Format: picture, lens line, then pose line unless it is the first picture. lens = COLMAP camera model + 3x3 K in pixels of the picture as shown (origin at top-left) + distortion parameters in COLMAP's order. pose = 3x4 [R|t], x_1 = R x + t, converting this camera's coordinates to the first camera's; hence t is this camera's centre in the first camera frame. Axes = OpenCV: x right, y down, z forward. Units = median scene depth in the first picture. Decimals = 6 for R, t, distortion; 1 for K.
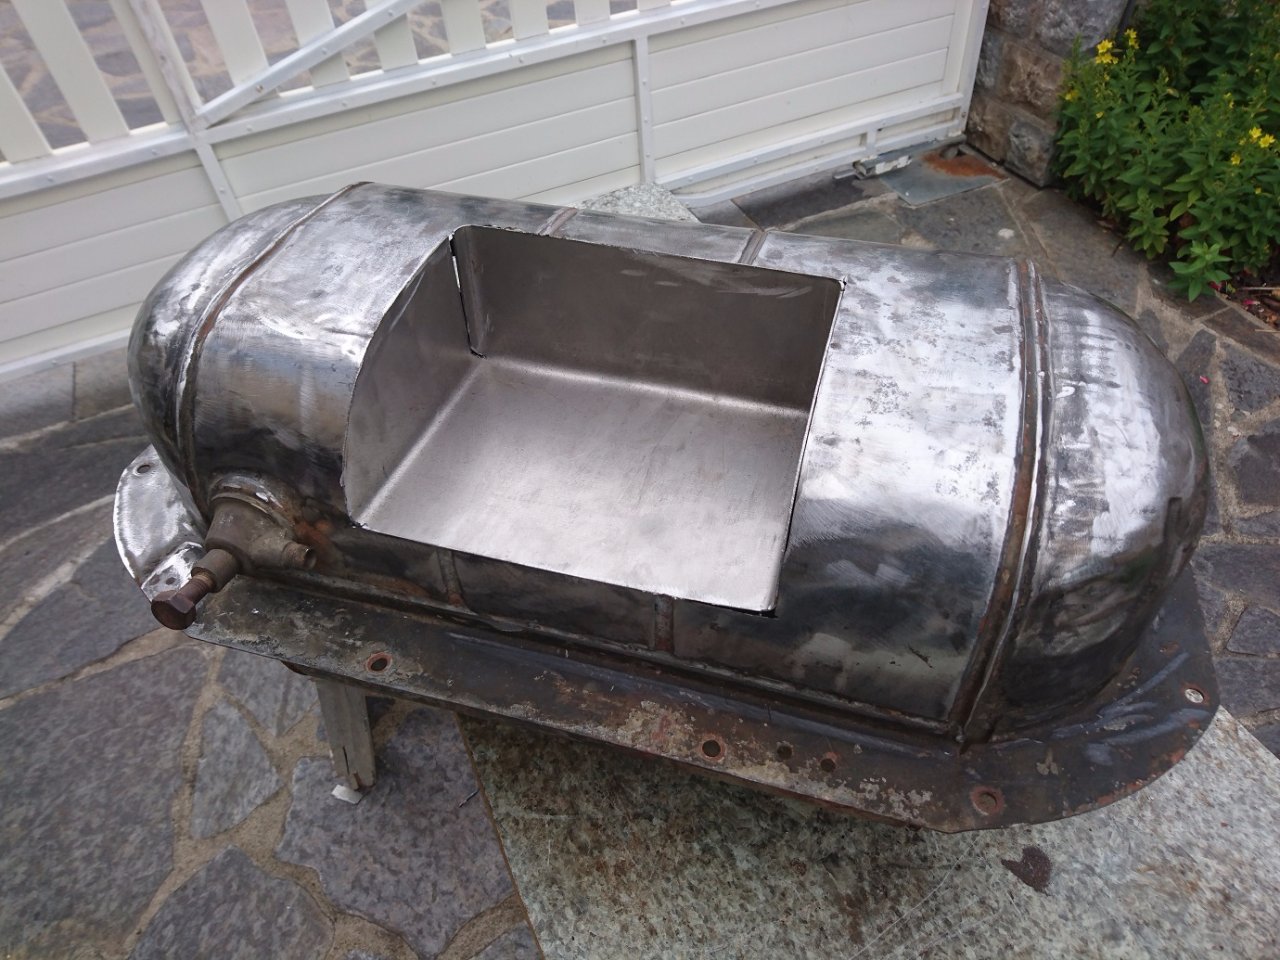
lens RADIAL K [[812.1, 0, 647.7], [0, 812.1, 475.4], [0, 0, 1]] dist [0.013921, -0.024427]
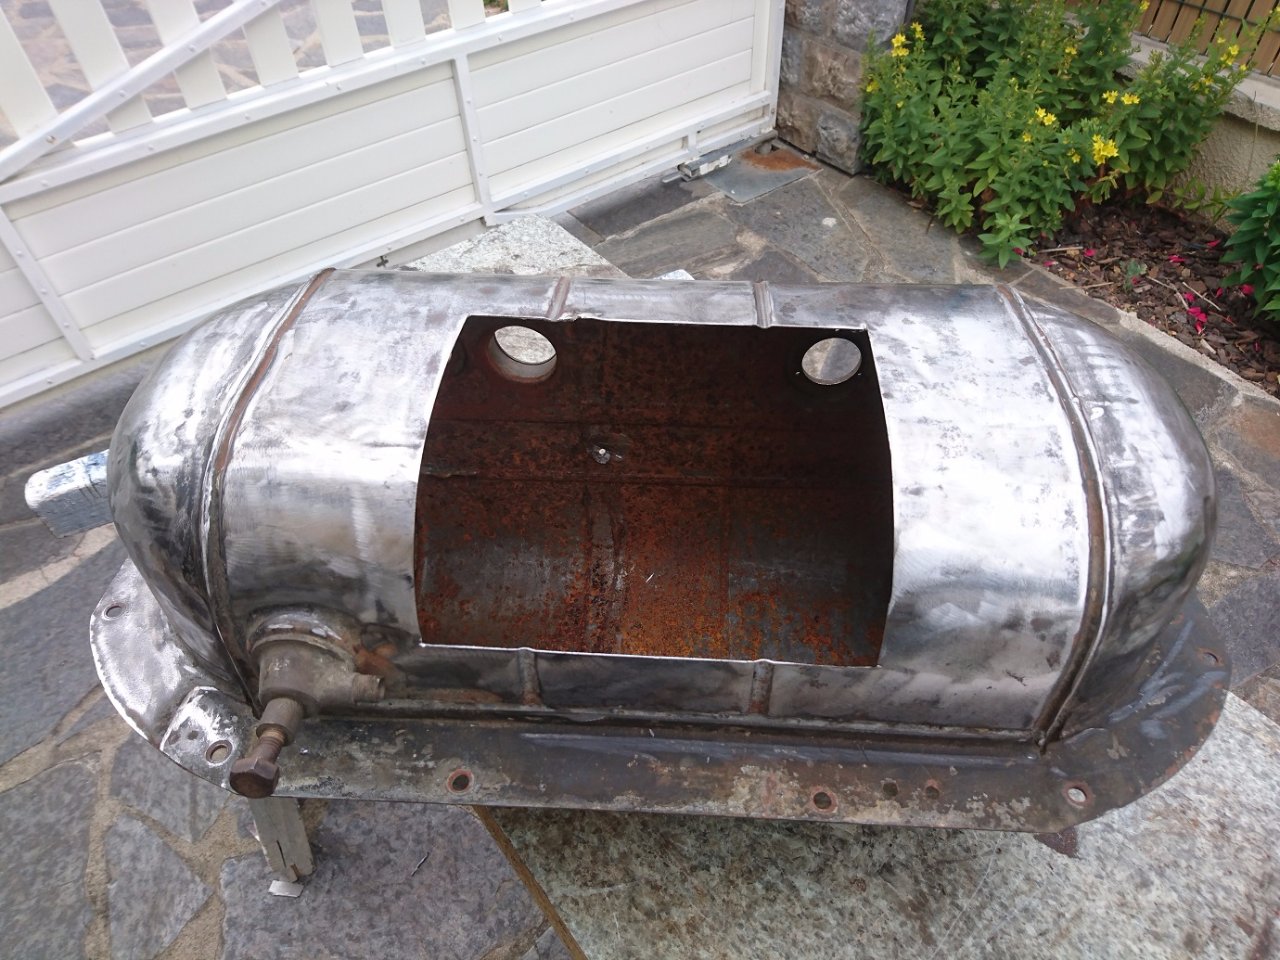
lens RADIAL K [[817.1, 0, 638.0], [0, 817.1, 483.7], [0, 0, 1]] dist [0.004143, -0.000661]
pose [[0.975513, -0.145044, 0.165337, -0.194564], [0.145143, 0.989343, 0.011547, -0.077346], [-0.165250, 0.012733, 0.986170, 0.016677]]
